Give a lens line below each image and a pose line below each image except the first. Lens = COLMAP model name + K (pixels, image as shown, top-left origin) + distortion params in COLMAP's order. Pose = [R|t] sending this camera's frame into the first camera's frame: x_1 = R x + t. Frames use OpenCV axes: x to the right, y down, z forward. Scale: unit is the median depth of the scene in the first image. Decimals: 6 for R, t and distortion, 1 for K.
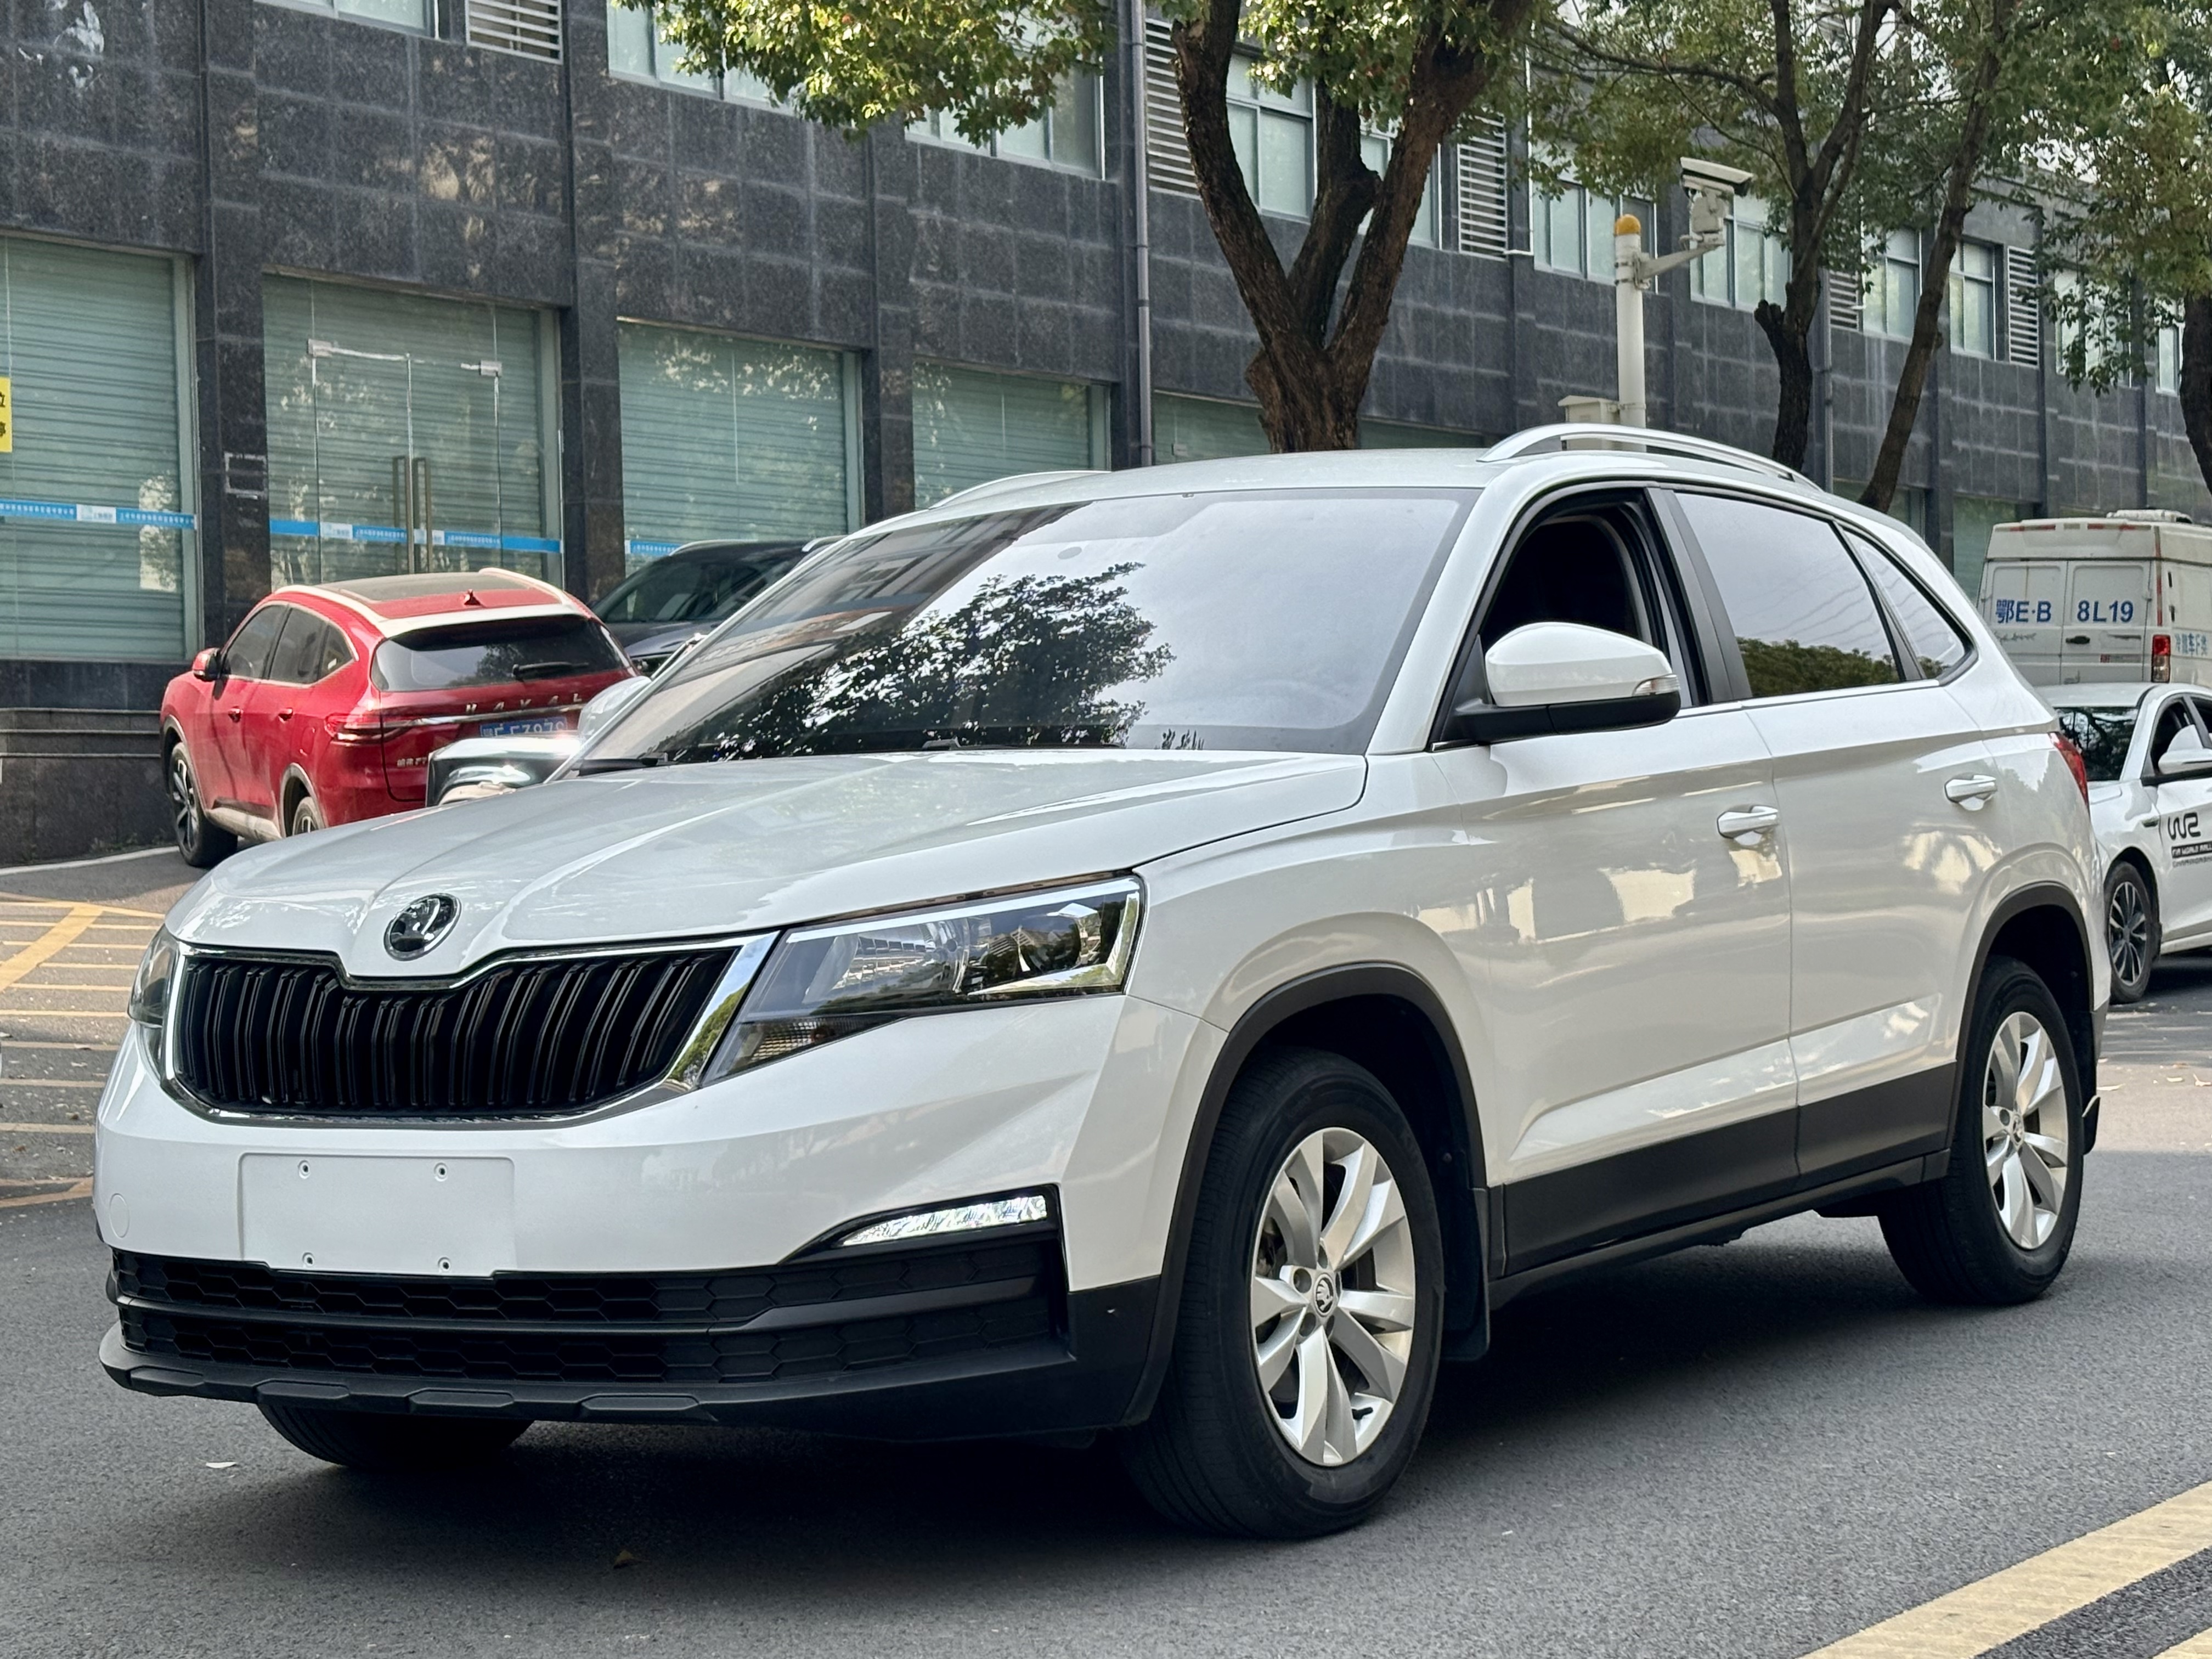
lens RADIAL K [[3960.9, 0, 1106.0], [0, 3960.9, 829.5], [0, 0, 1]] dist [0.356037, -1.730654]
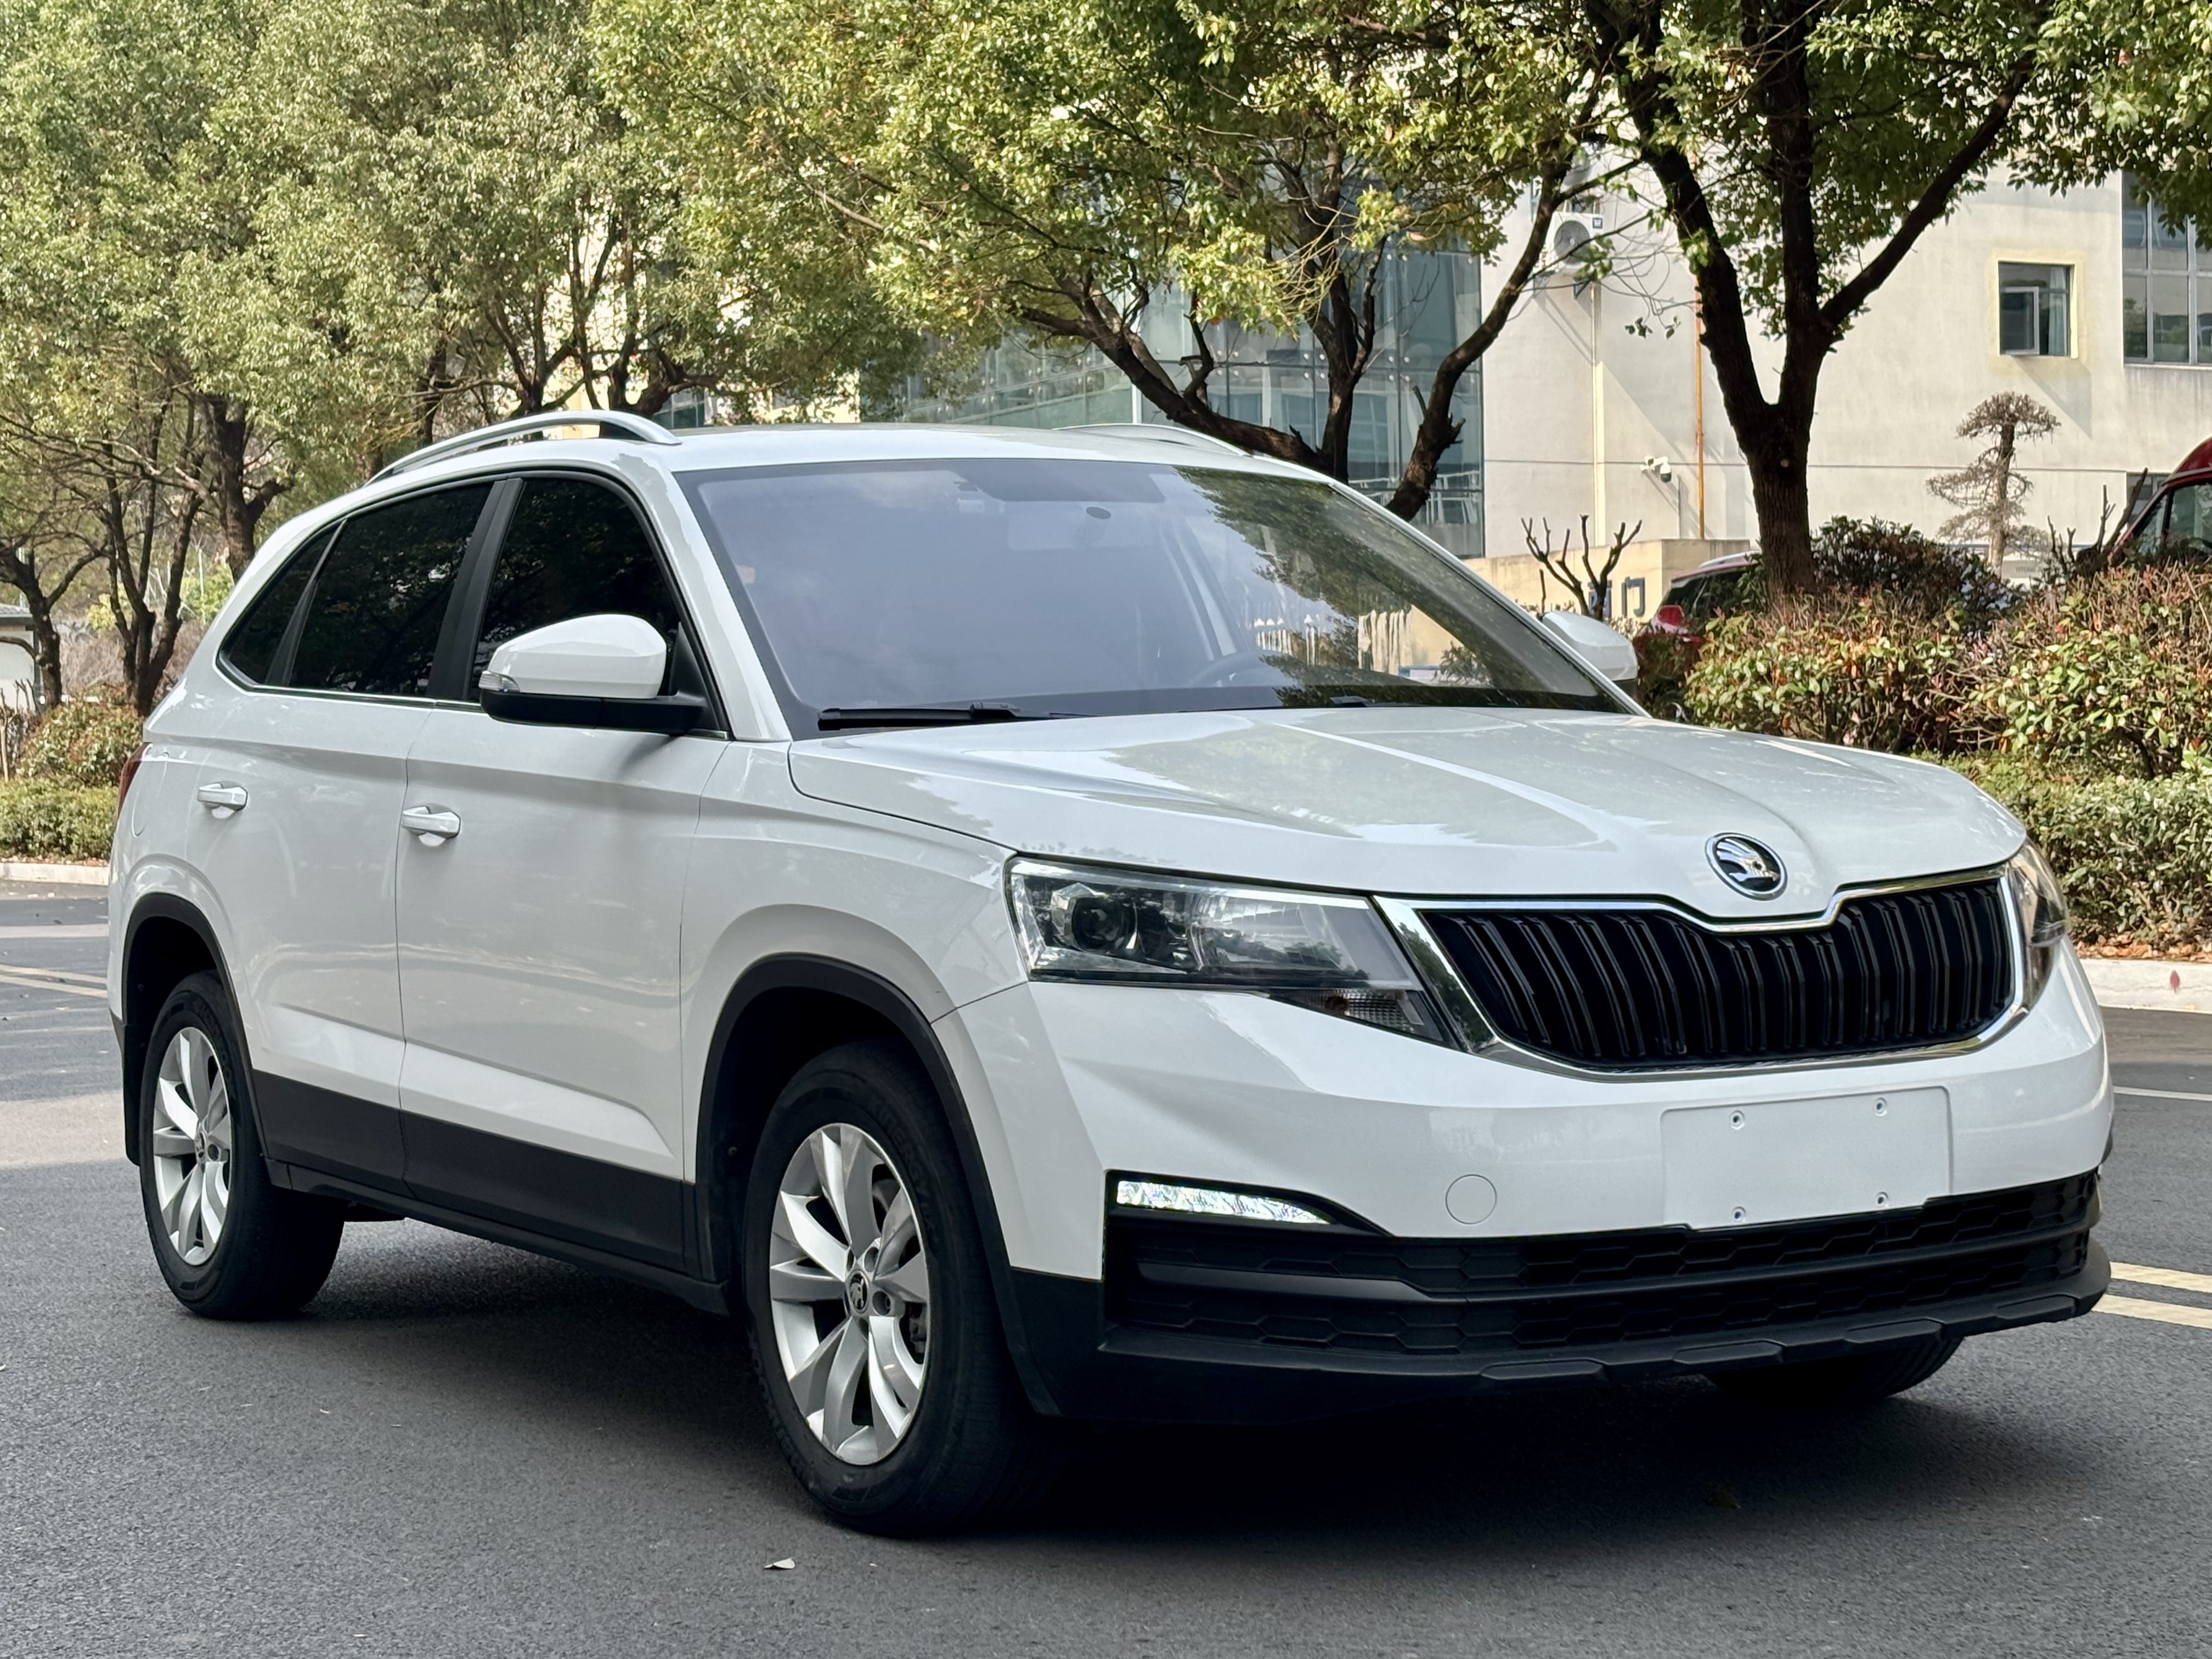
lens RADIAL K [[3960.9, 0, 1106.0], [0, 3960.9, 829.5], [0, 0, 1]] dist [0.356037, -1.730654]
pose [[0.429737, 0.001198, 0.902953, -1.112647], [0.017476, 0.999801, -0.009644, 0.021714], [-0.902785, 0.019924, 0.429631, 0.715665]]
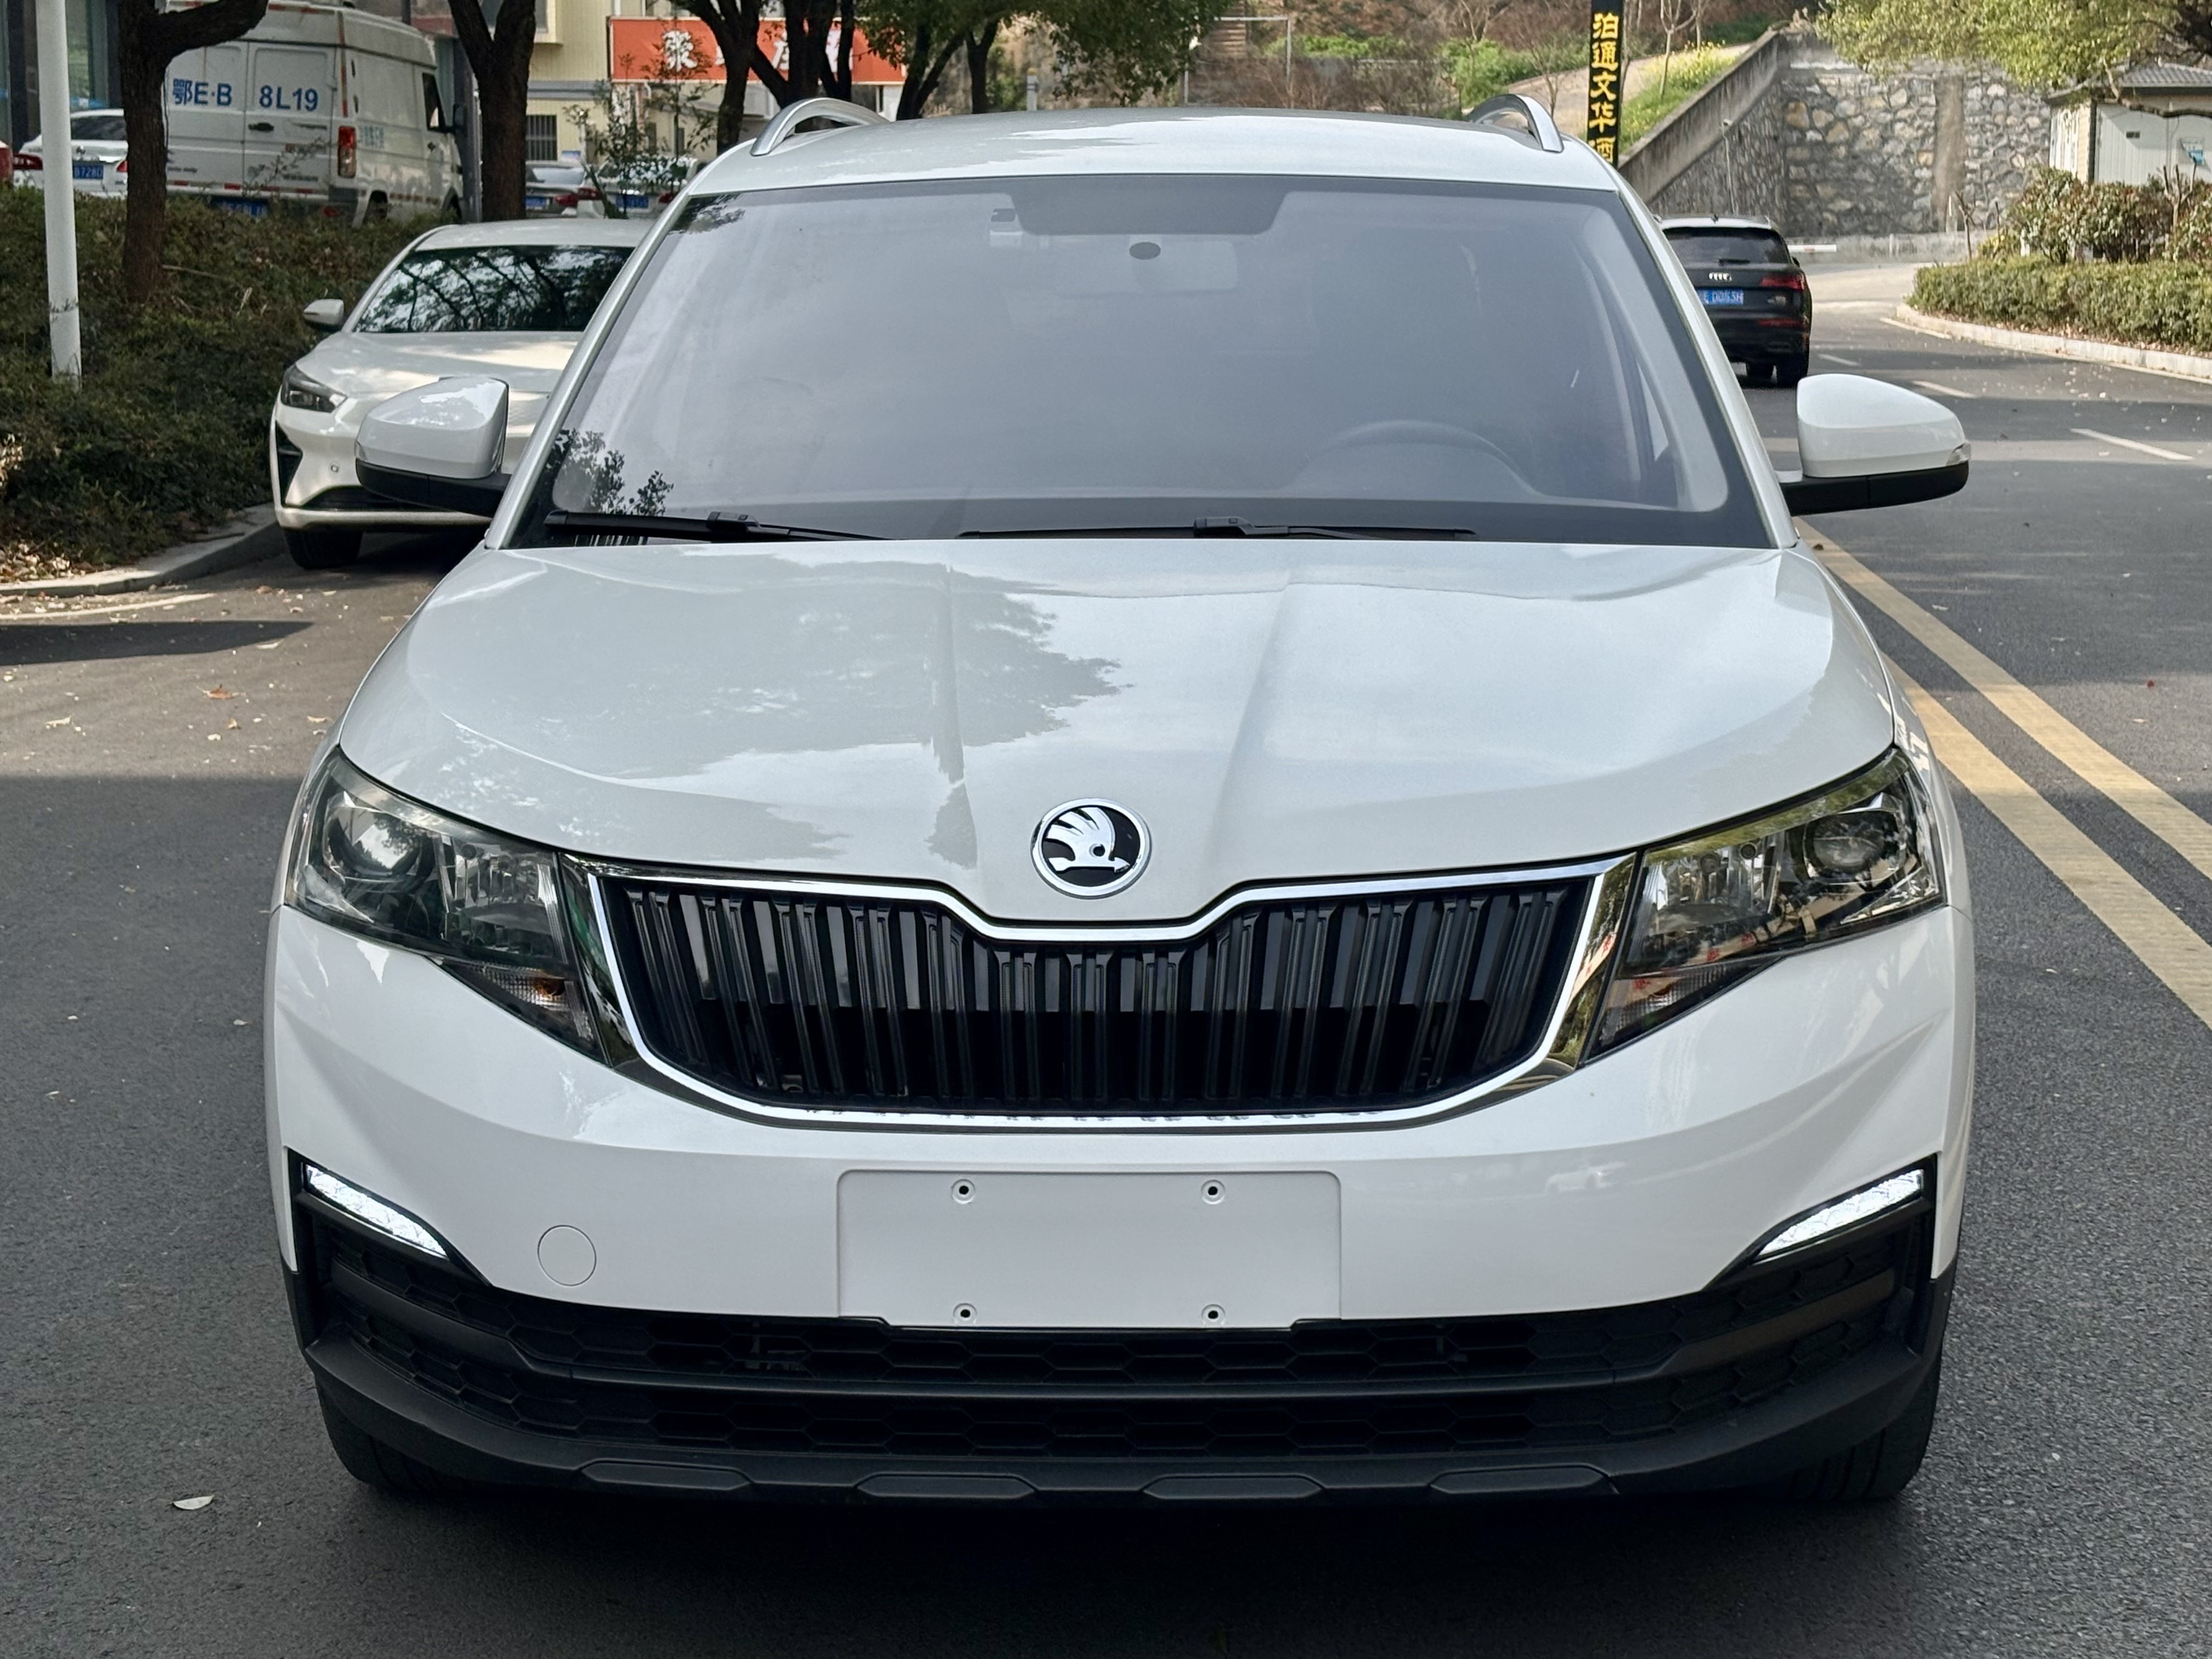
lens RADIAL K [[3960.9, 0, 1106.0], [0, 3960.9, 829.5], [0, 0, 1]] dist [0.356037, -1.730654]
pose [[0.866790, -0.048107, 0.496348, -0.523999], [-0.019494, 0.991306, 0.130122, -0.072963], [-0.498293, -0.122464, 0.858316, 0.374528]]
